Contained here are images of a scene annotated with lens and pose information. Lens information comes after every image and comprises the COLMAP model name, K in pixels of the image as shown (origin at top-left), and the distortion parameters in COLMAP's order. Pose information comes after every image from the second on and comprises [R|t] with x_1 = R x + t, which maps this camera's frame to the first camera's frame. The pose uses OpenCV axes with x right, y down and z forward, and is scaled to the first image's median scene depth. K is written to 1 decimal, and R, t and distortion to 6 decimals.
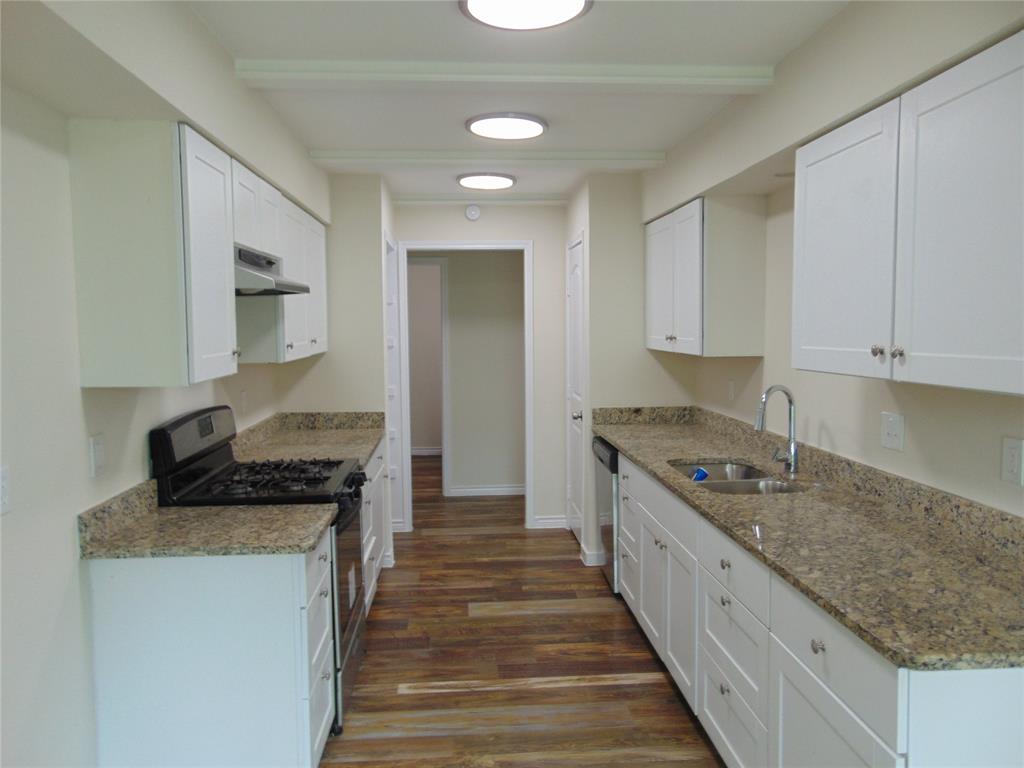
lens RADIAL K [[765.2, 0, 509.3], [0, 765.2, 386.3], [0, 0, 1]] dist [-0.038740, 0.077103]
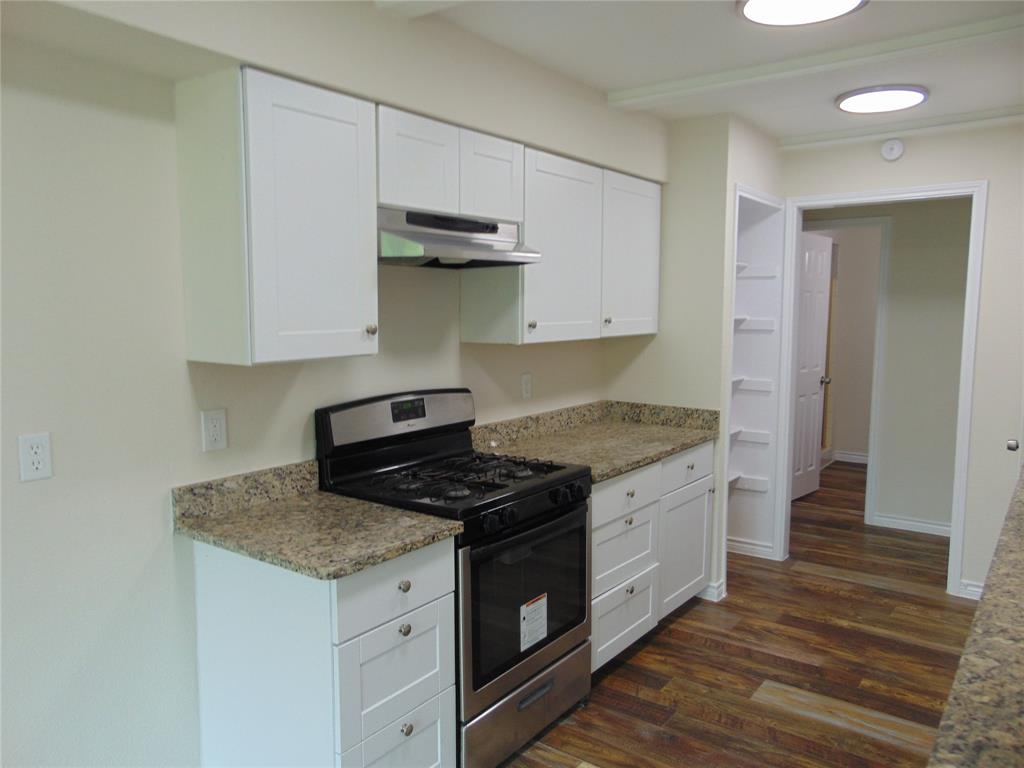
lens RADIAL K [[765.2, 0, 509.3], [0, 765.2, 386.3], [0, 0, 1]] dist [-0.038740, 0.077103]
pose [[0.763851, 0.077378, -0.640737, 0.234929], [-0.060683, 0.996999, 0.048060, -0.022634], [0.642534, 0.002172, 0.766254, 0.309369]]
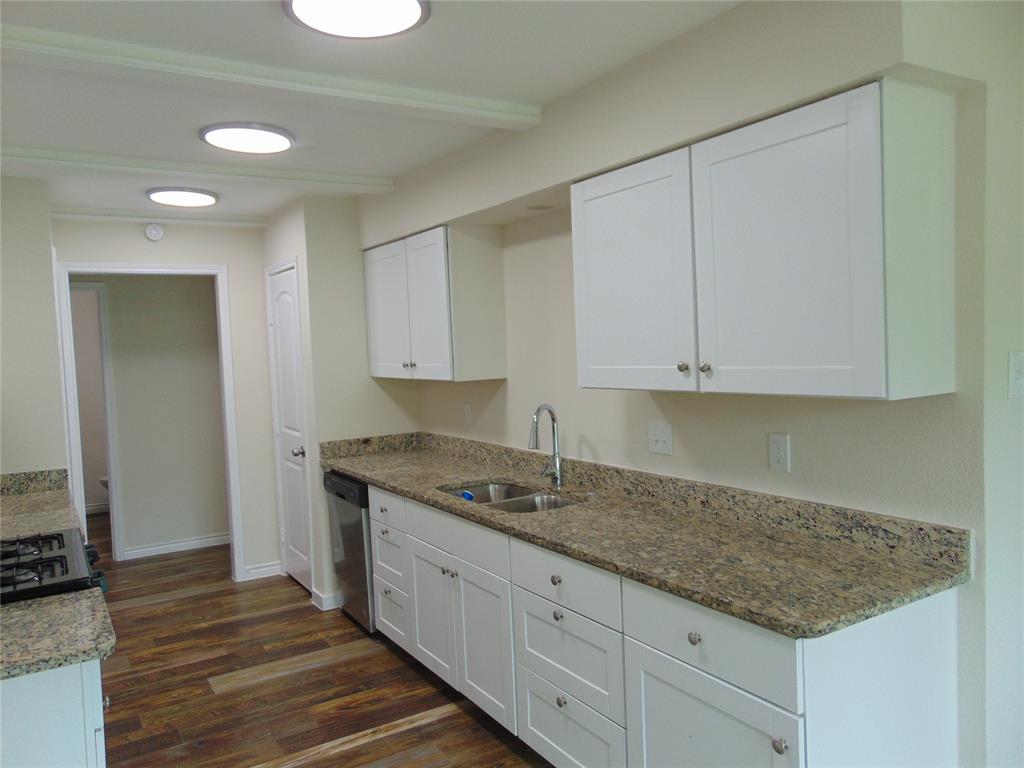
lens RADIAL K [[765.2, 0, 509.3], [0, 765.2, 386.3], [0, 0, 1]] dist [-0.038740, 0.077103]
pose [[0.883707, -0.051272, 0.465223, -0.154040], [0.068504, 0.997446, -0.020197, -0.007066], [-0.463000, 0.049718, 0.884963, 0.066633]]
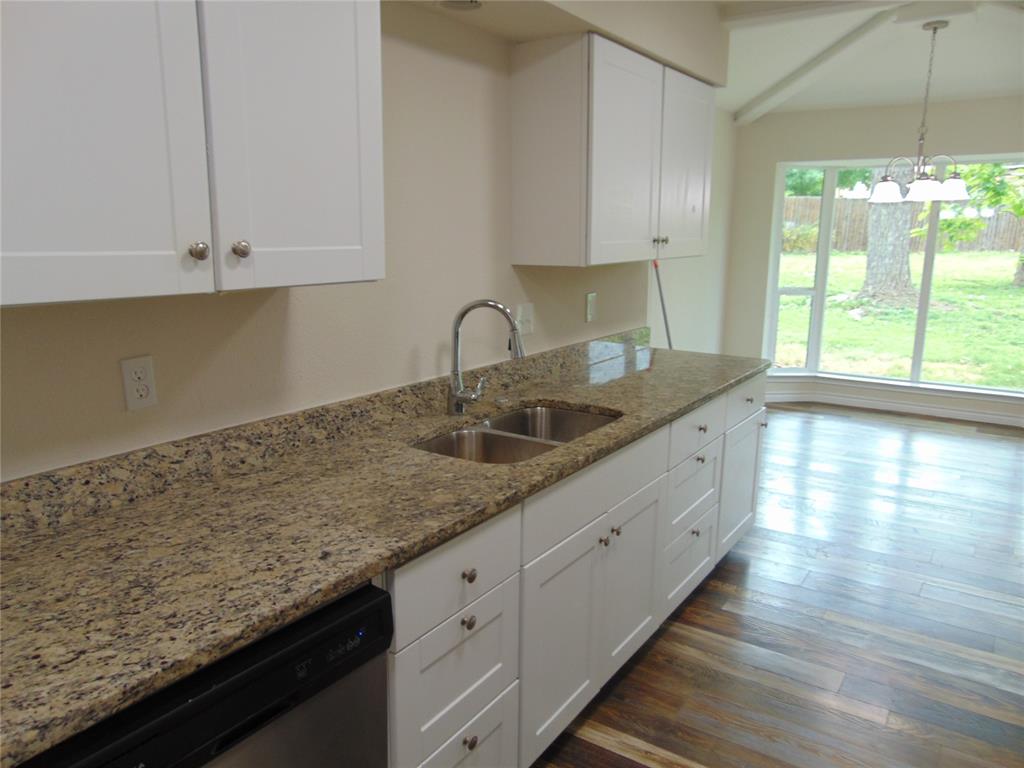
lens RADIAL K [[765.2, 0, 509.3], [0, 765.2, 386.3], [0, 0, 1]] dist [-0.038740, 0.077103]
pose [[-0.793894, -0.120602, 0.595976, -0.110779], [0.048261, 0.964544, 0.259474, -0.096367], [-0.606138, 0.234757, -0.759925, 1.324526]]
